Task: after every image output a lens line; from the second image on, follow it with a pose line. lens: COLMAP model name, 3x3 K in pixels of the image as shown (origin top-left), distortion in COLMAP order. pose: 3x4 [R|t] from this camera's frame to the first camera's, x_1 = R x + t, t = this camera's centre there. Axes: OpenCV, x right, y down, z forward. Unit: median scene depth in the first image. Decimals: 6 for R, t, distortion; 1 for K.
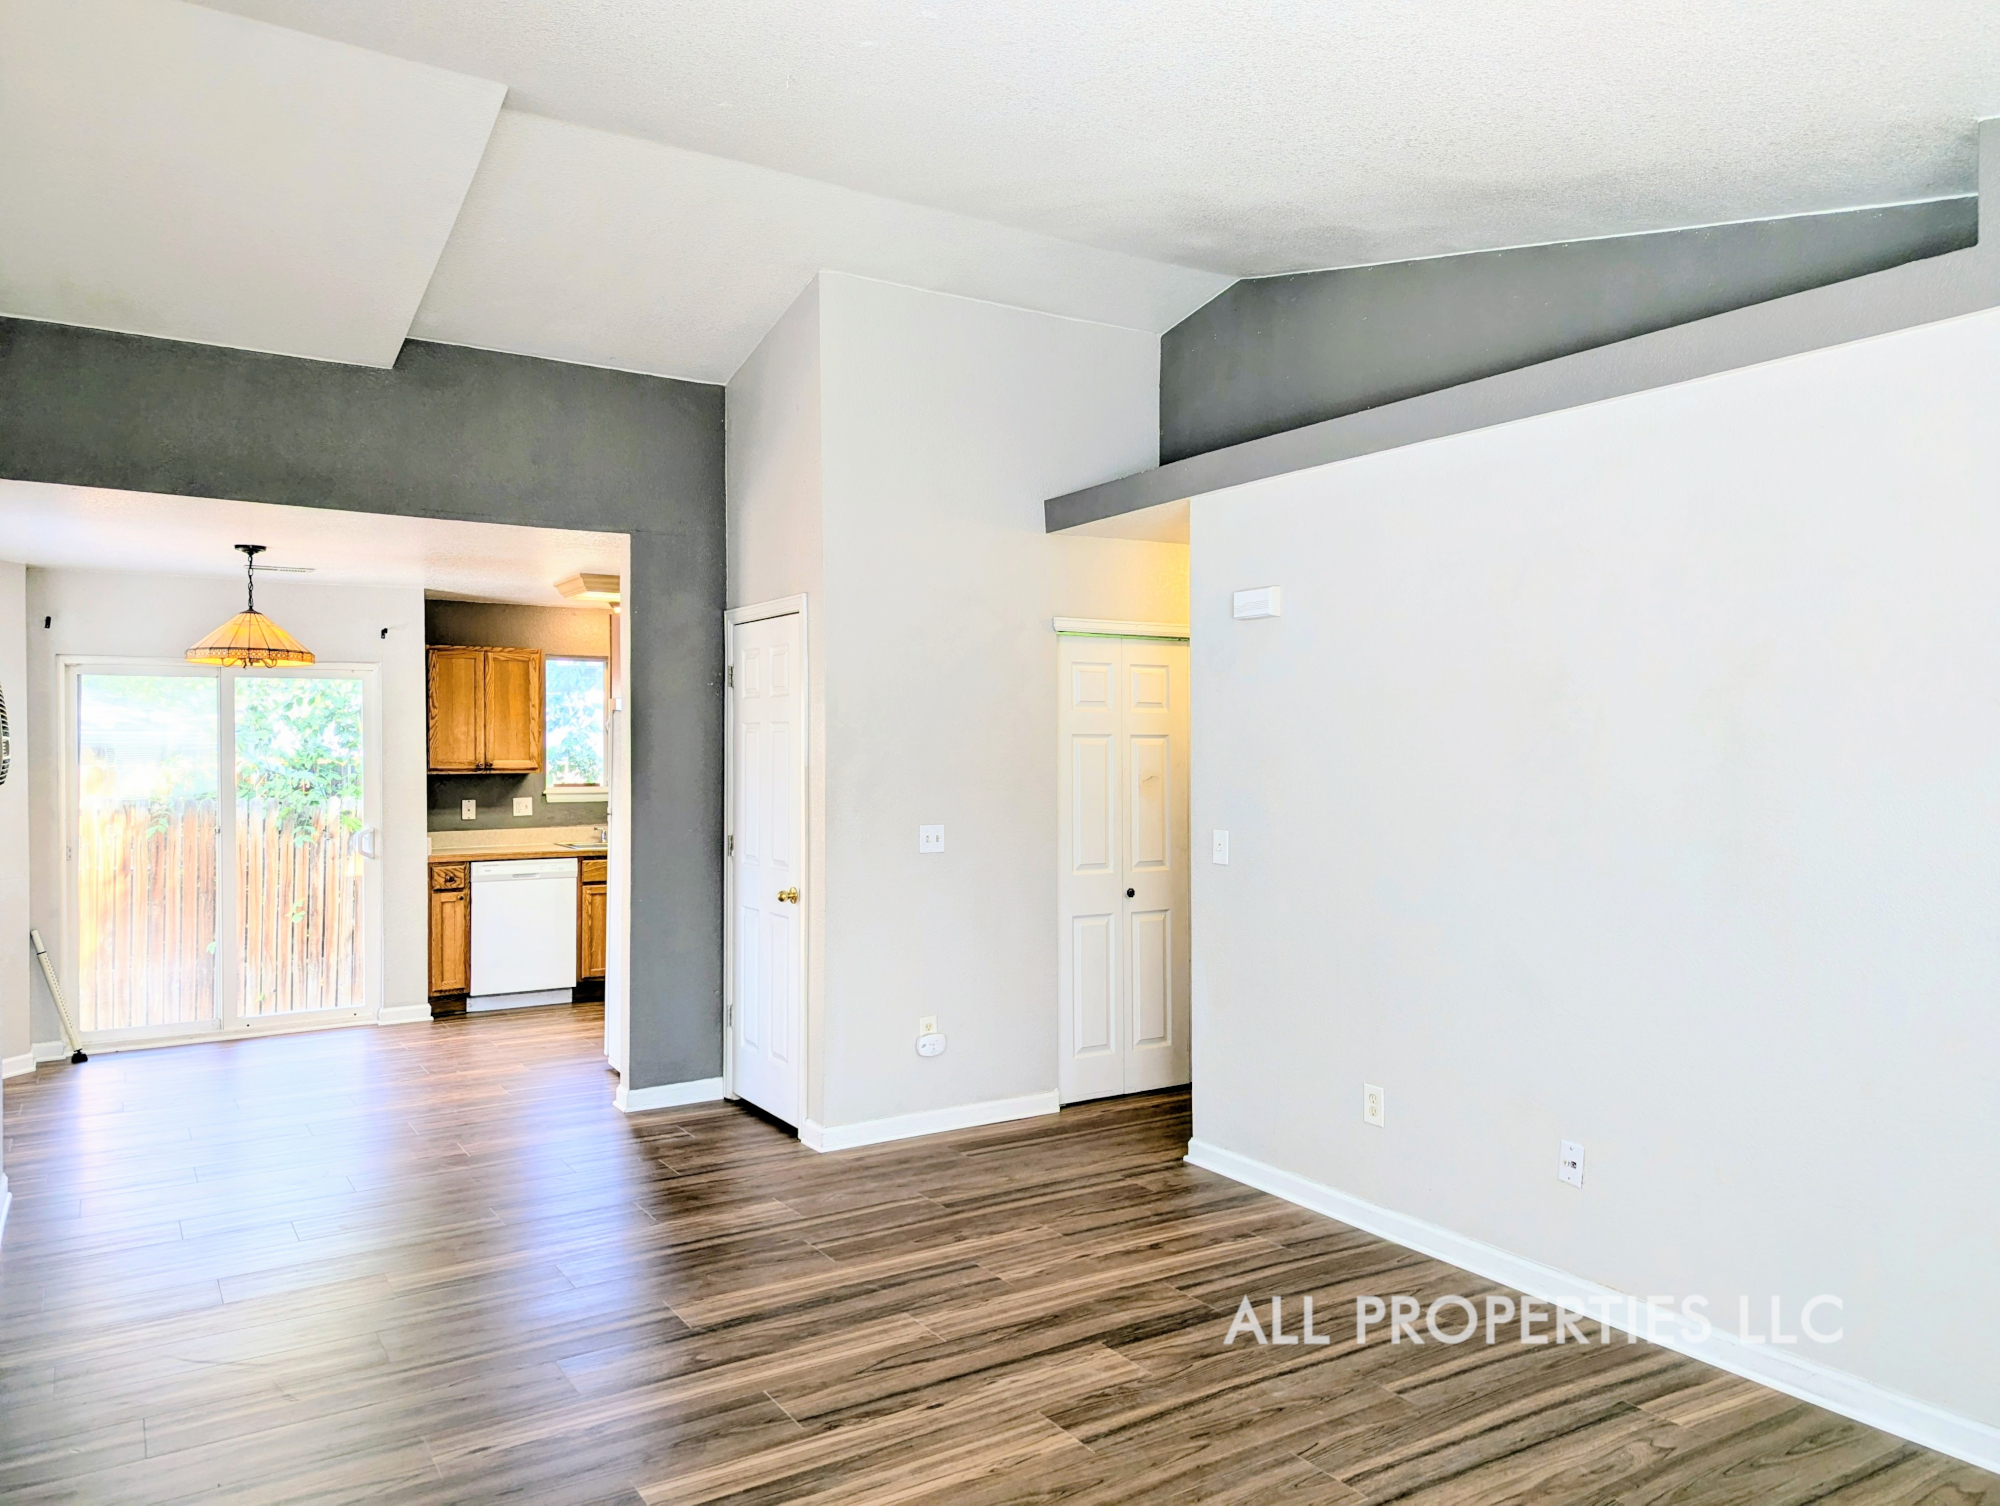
lens RADIAL K [[1430.2, 0, 1000.0], [0, 1430.2, 753.0], [0, 0, 1]] dist [0.005885, 0.002967]
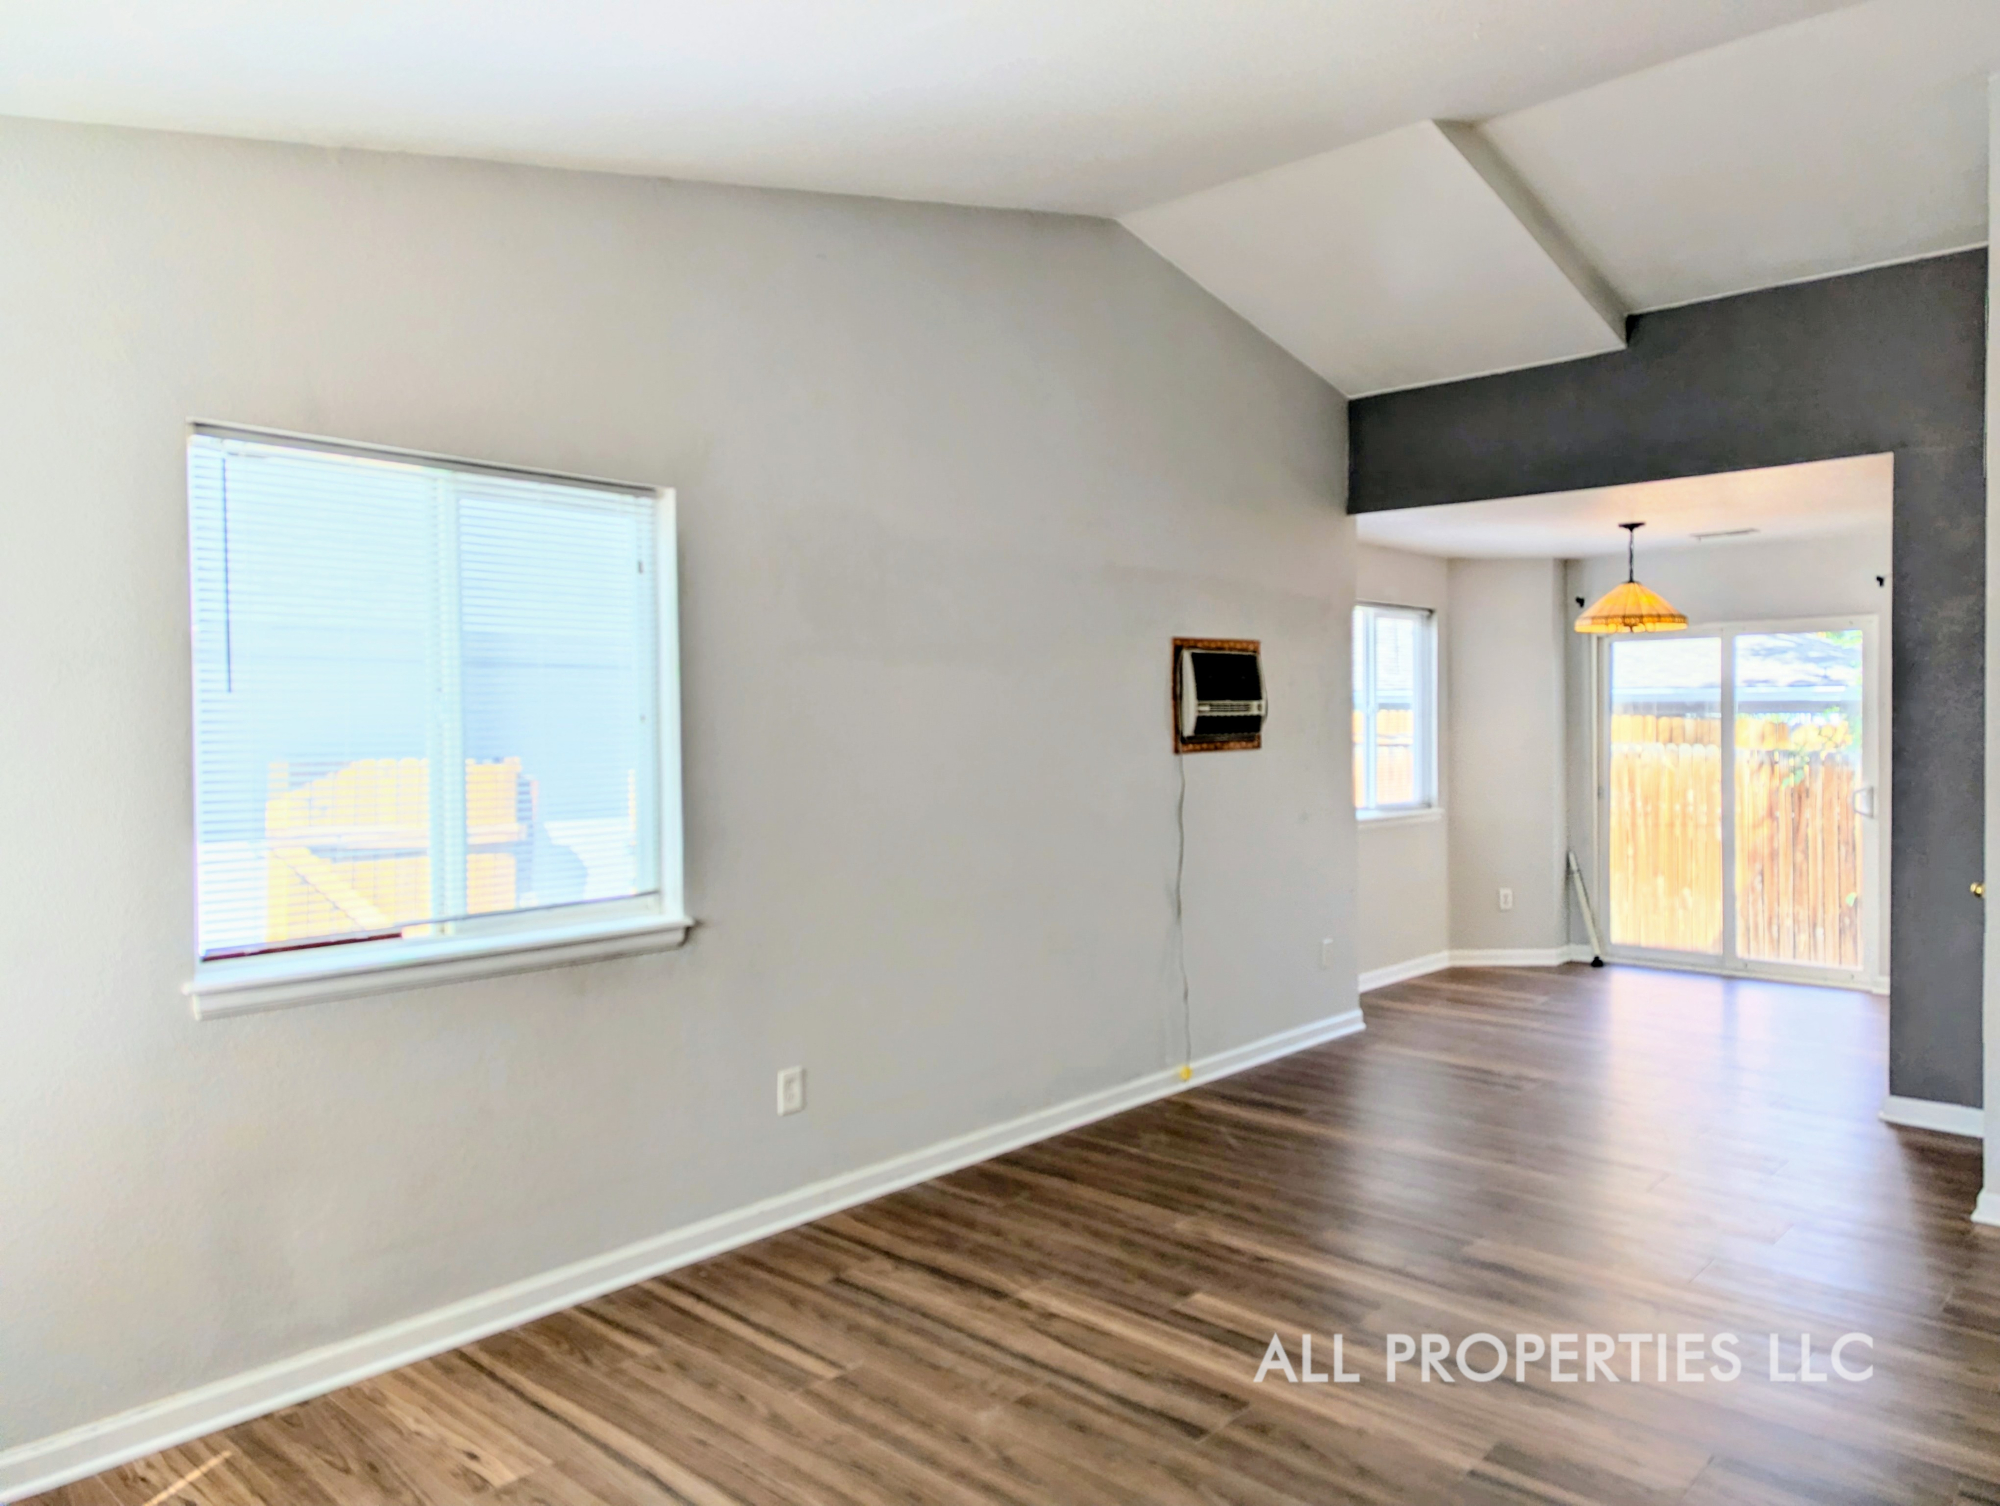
lens RADIAL K [[1430.2, 0, 1000.0], [0, 1430.2, 753.0], [0, 0, 1]] dist [0.005885, 0.002967]
pose [[0.232448, 0.027829, -0.972211, 0.405057], [0.003901, 0.999556, 0.029544, -0.000625], [0.972601, -0.010660, 0.232236, 0.238455]]
